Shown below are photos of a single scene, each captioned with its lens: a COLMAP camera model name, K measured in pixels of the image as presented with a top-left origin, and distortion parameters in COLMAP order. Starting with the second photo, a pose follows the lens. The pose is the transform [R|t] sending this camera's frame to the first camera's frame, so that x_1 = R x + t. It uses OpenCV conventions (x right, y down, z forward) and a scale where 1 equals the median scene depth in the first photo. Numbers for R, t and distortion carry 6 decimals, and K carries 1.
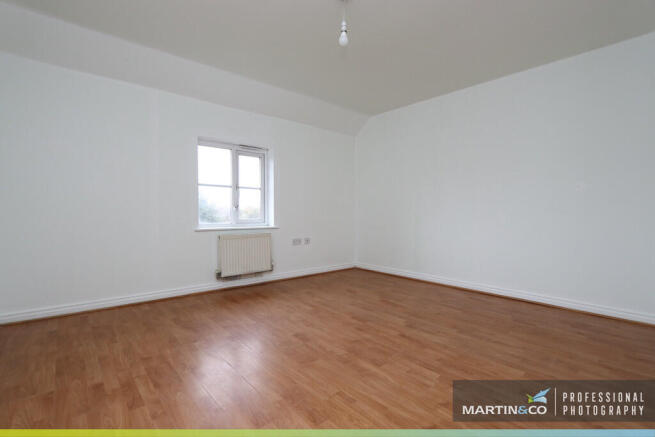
lens RADIAL K [[301.1, 0, 327.5], [0, 301.1, 218.5], [0, 0, 1]] dist [-0.014006, -0.000225]
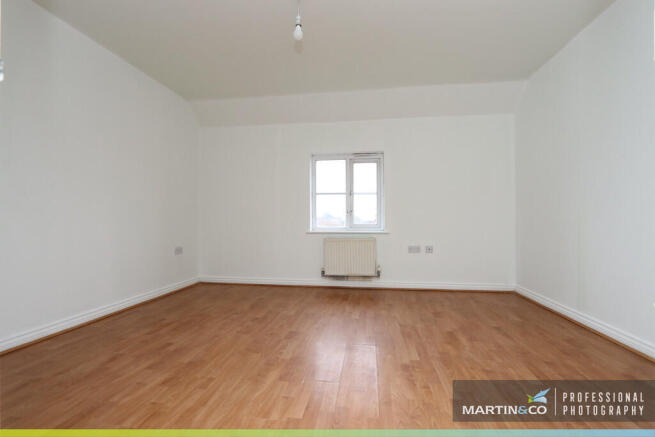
lens RADIAL K [[301.1, 0, 327.5], [0, 301.1, 218.5], [0, 0, 1]] dist [-0.014006, -0.000225]
pose [[0.653072, -0.016589, -0.757114, 0.532678], [-0.008961, 0.999521, -0.029630, 0.019276], [0.757243, 0.026134, 0.652611, 0.285470]]
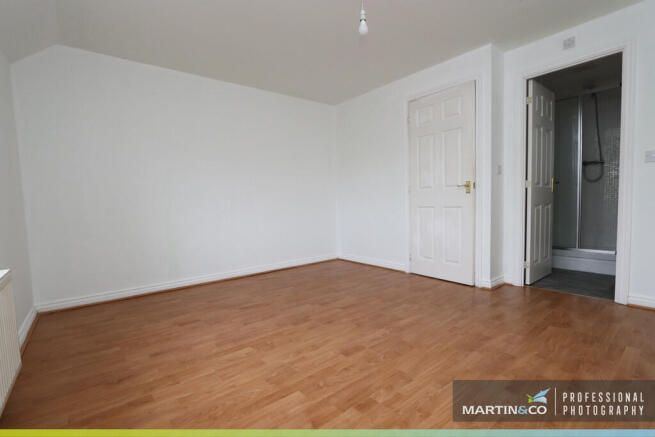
lens RADIAL K [[304.7, 0, 327.5], [0, 304.7, 218.5], [0, 0, 1]] dist [-0.014572, 0.000140]
pose [[0.032968, -0.065137, 0.997332, -0.631303], [0.048665, 0.996795, 0.063493, -0.022782], [-0.998271, 0.046442, 0.036032, 0.703161]]
